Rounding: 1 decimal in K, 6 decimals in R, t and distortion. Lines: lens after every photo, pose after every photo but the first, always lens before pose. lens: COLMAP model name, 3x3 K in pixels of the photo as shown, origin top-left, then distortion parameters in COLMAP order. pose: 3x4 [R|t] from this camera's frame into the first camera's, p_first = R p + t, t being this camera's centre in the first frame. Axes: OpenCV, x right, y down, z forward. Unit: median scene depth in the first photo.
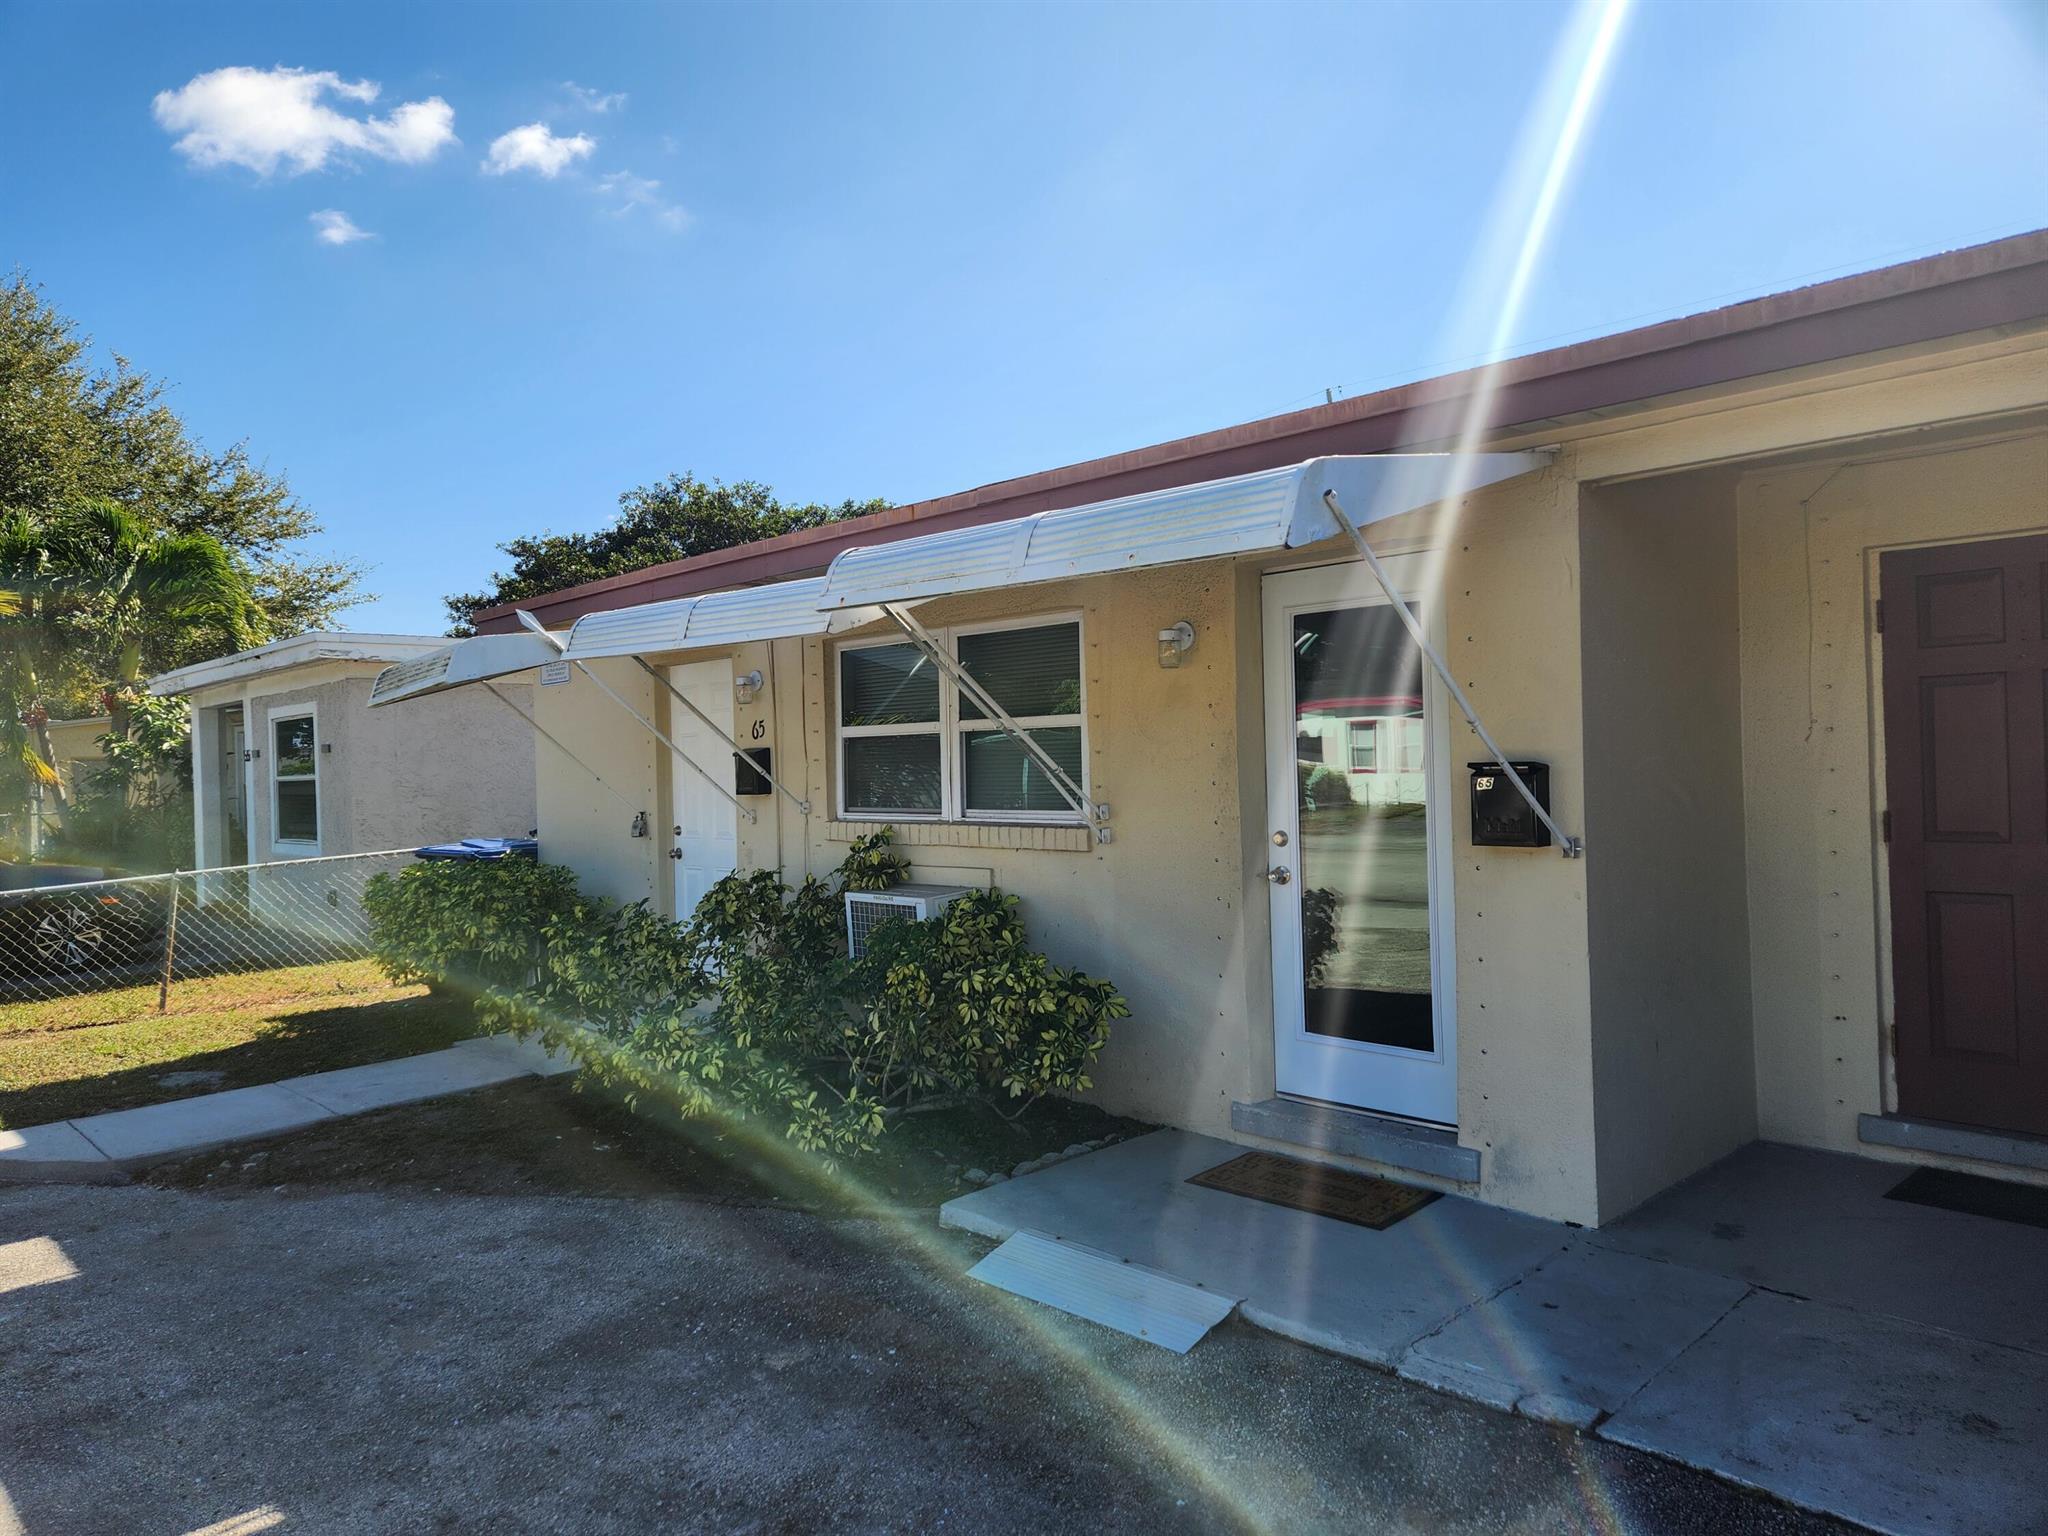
lens RADIAL K [[1355.5, 0, 1024.0], [0, 1355.5, 768.0], [0, 0, 1]] dist [0.080227, -0.063827]
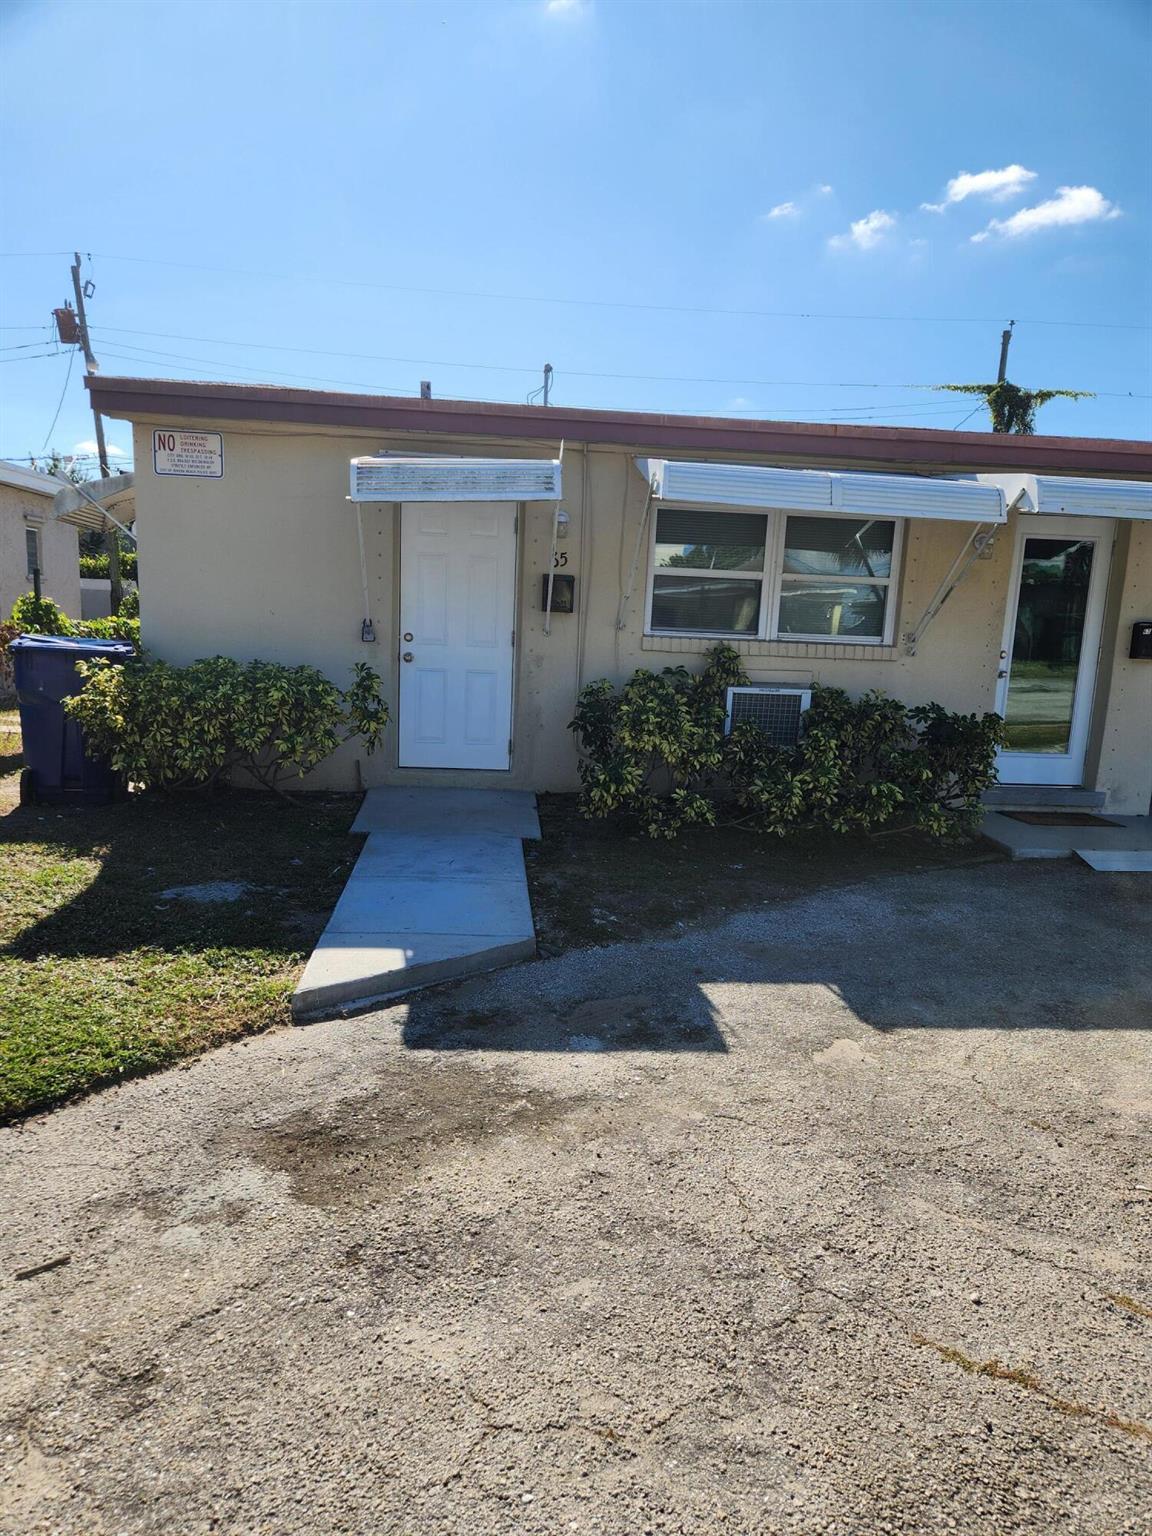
lens RADIAL K [[1018.9, 0, 576.0], [0, 1018.9, 768.0], [0, 0, 1]] dist [0.056305, -0.066520]
pose [[0.614283, -0.066371, 0.786289, -1.108470], [-0.057008, 0.990120, 0.128114, 0.047896], [-0.787023, -0.123523, 0.604430, 0.466145]]
